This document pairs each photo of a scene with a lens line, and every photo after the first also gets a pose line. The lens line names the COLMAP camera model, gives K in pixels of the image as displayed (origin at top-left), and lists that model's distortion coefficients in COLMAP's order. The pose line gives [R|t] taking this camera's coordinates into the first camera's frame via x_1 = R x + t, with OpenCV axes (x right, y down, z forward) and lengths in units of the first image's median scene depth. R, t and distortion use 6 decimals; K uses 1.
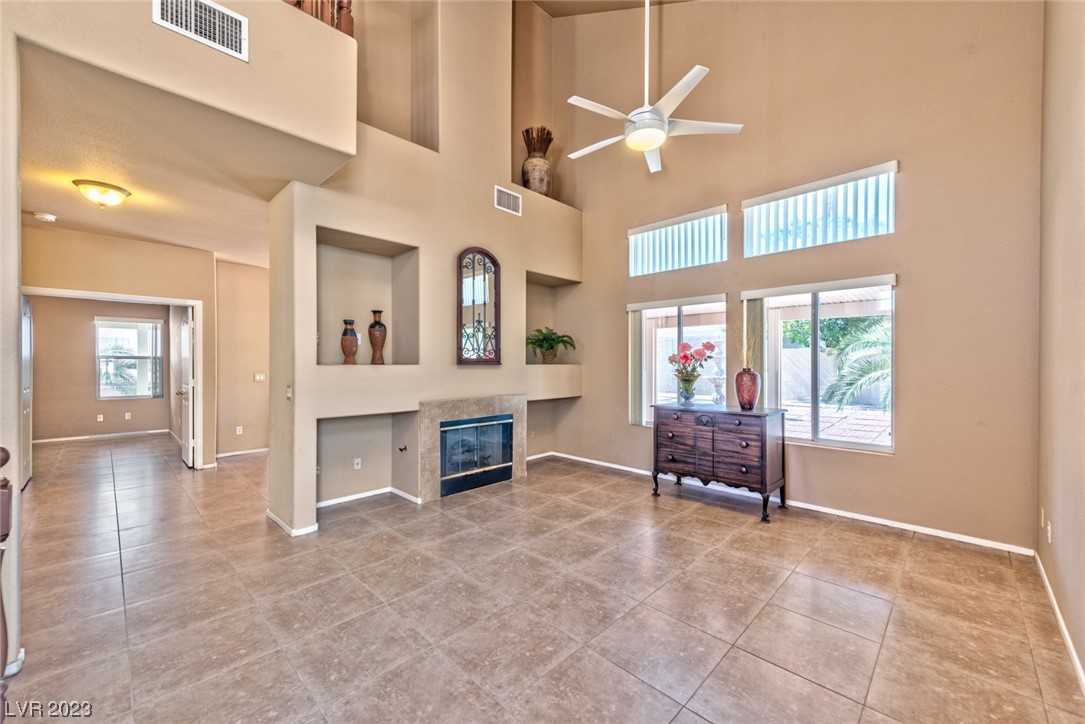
lens RADIAL K [[425.1, 0, 548.3], [0, 425.1, 366.1], [0, 0, 1]] dist [0.002379, -0.000451]
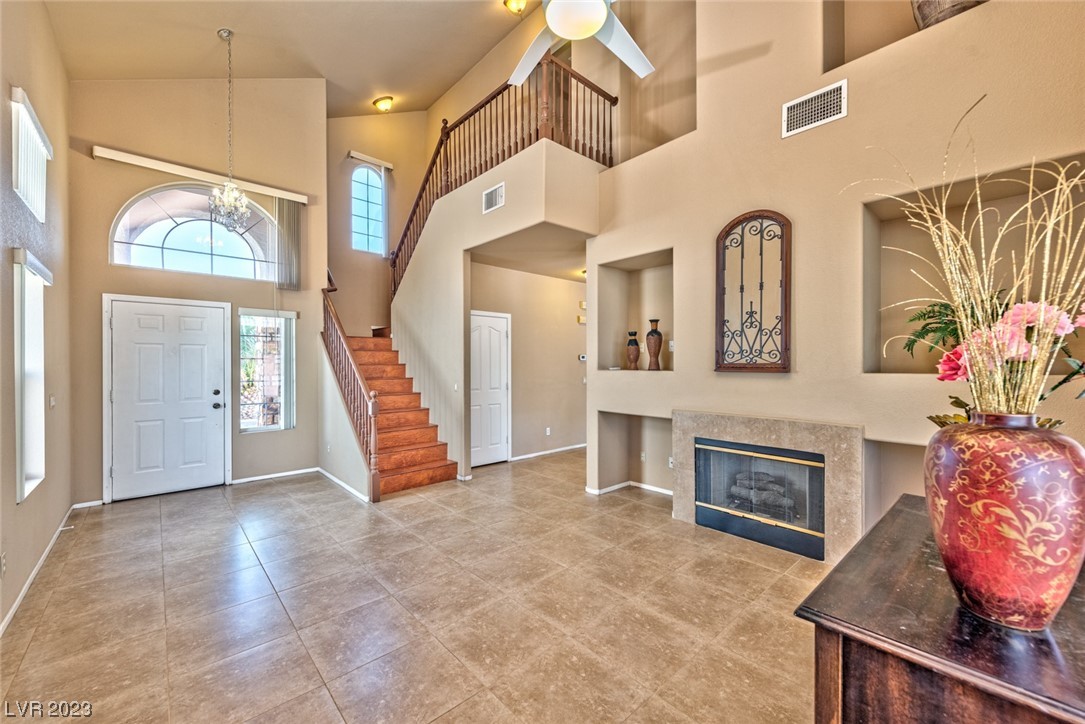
lens RADIAL K [[425.1, 0, 539.6], [0, 425.1, 364.1], [0, 0, 1]] dist [0.002379, -0.000451]
pose [[-0.071044, -0.004138, -0.997465, 0.601469], [-0.006573, 0.999972, -0.003680, -0.011689], [0.997451, 0.006295, -0.071070, 0.697474]]
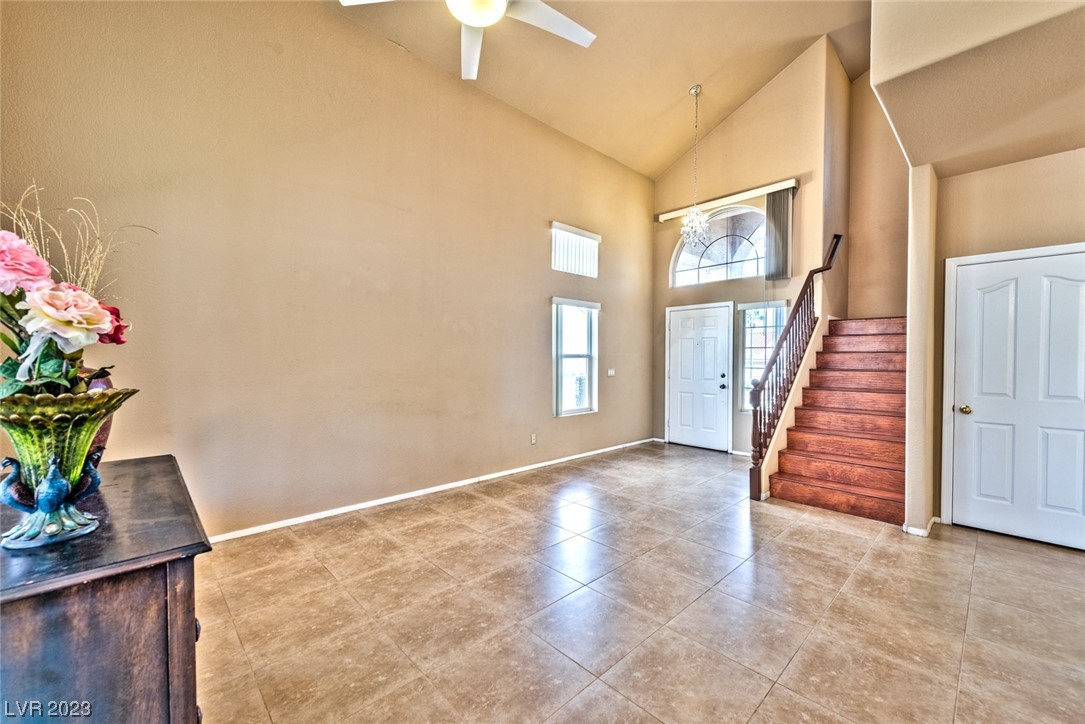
lens RADIAL K [[425.1, 0, 546.3], [0, 425.1, 359.4], [0, 0, 1]] dist [0.002379, -0.000451]
pose [[-0.999144, -0.008248, 0.040539, 0.065759], [-0.007747, 0.999892, 0.012501, -0.001221], [-0.040638, 0.012176, -0.999100, 1.164173]]
